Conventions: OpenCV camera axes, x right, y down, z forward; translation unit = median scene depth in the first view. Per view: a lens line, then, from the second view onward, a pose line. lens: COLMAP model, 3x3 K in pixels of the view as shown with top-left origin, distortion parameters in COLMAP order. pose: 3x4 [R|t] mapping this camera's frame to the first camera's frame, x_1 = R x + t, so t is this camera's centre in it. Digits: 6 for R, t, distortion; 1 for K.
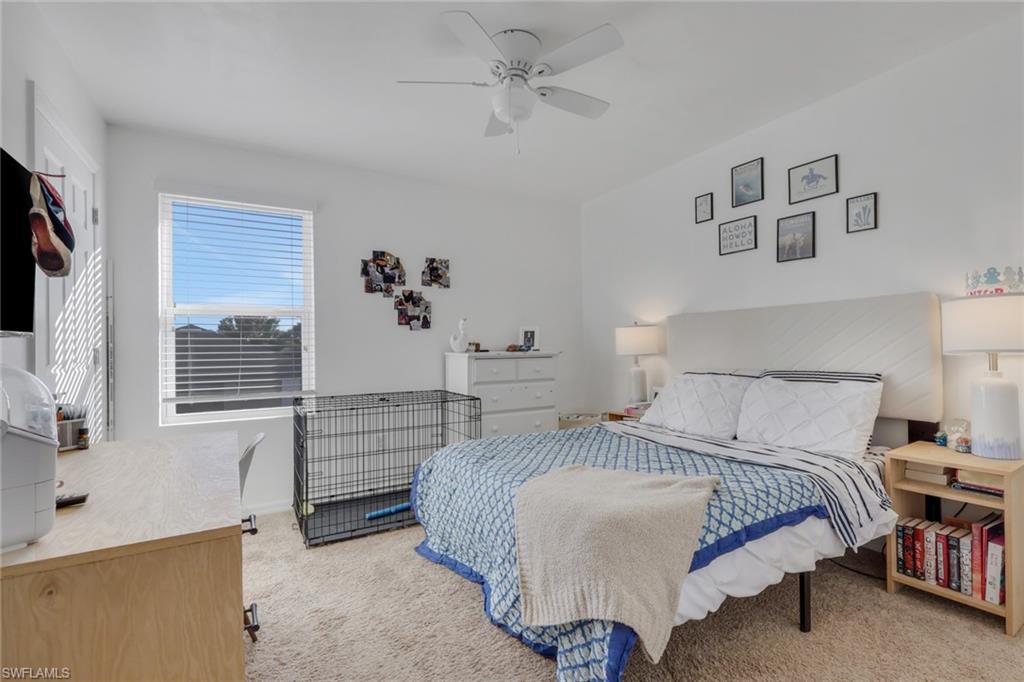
lens RADIAL K [[476.9, 0, 512.0], [0, 476.9, 347.1], [0, 0, 1]] dist [-0.000779, -0.000314]
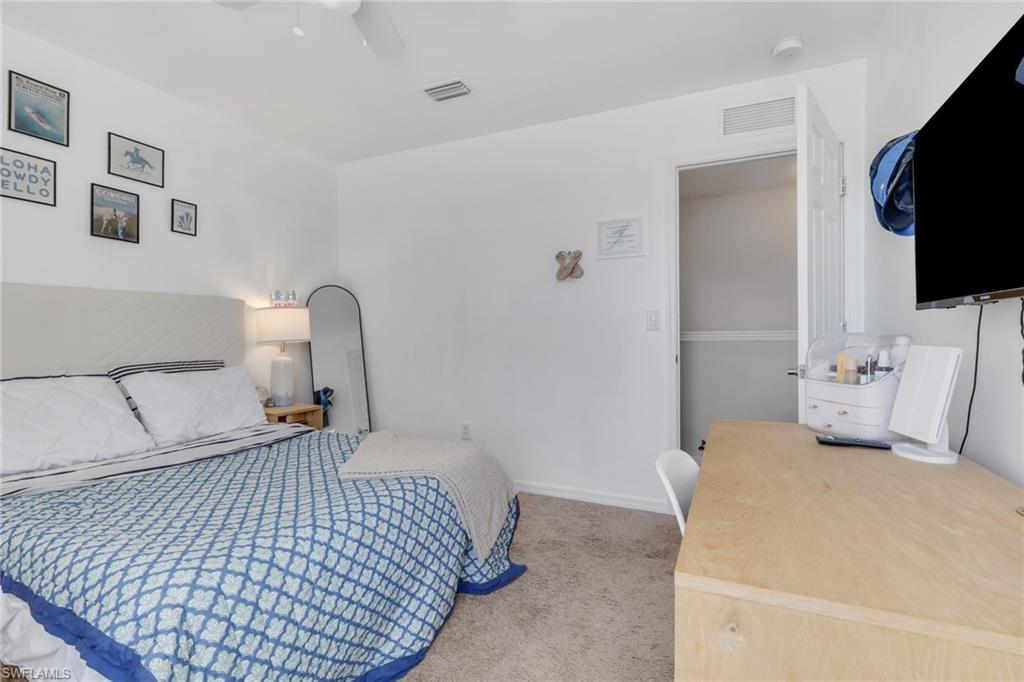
lens RADIAL K [[476.9, 0, 512.0], [0, 476.9, 347.1], [0, 0, 1]] dist [-0.000779, -0.000314]
pose [[-0.558669, -0.004615, 0.829378, -0.564227], [0.005813, 0.999938, 0.009479, 0.012074], [-0.829370, 0.010117, -0.558608, 0.916739]]
